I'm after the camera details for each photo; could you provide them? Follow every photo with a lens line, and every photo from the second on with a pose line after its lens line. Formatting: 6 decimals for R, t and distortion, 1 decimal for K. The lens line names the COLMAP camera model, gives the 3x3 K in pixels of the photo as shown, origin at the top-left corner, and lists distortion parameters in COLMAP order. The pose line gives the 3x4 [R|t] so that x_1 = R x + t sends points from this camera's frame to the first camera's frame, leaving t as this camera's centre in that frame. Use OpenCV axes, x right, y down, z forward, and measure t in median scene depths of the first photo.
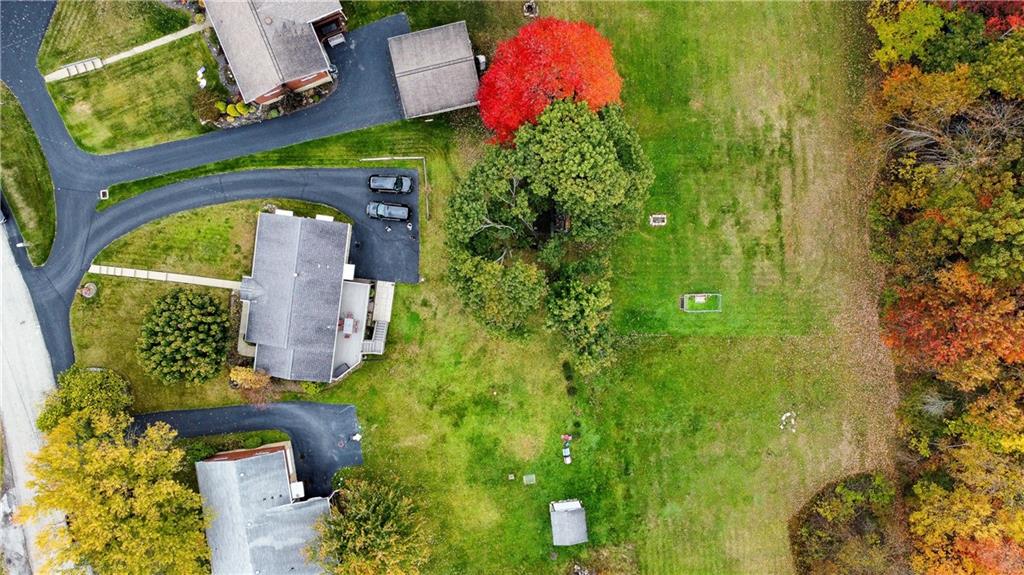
lens RADIAL K [[735.0, 0, 513.2], [0, 735.0, 286.7], [0, 0, 1]] dist [0.002079, -0.000929]
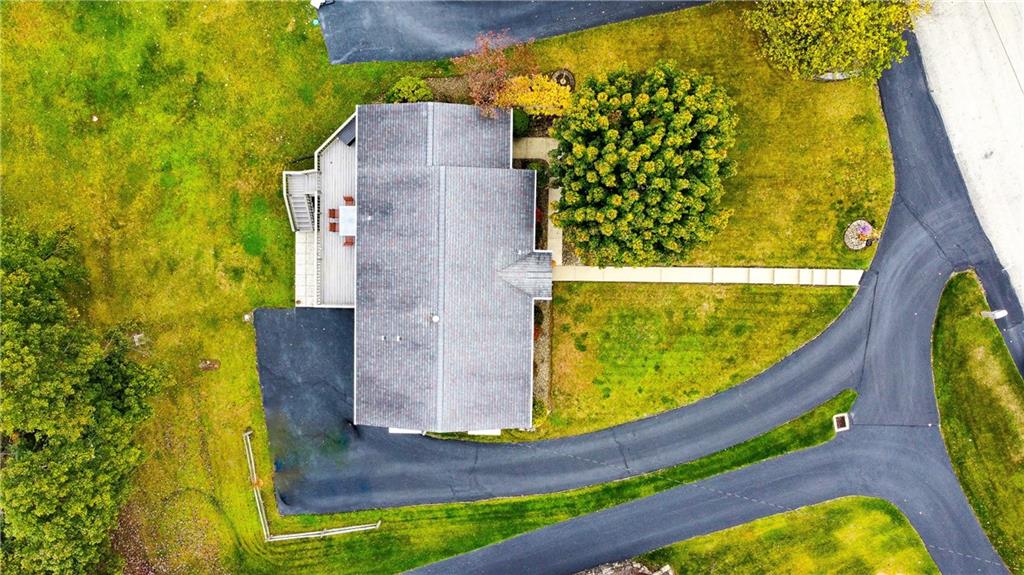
lens RADIAL K [[735.0, 0, 513.2], [0, 735.0, 286.6], [0, 0, 1]] dist [0.002079, -0.000929]
pose [[-0.993365, 0.112225, 0.025133, -0.347121], [-0.114282, -0.987719, -0.106539, 0.049690], [0.012868, -0.108704, 0.993991, 0.488749]]
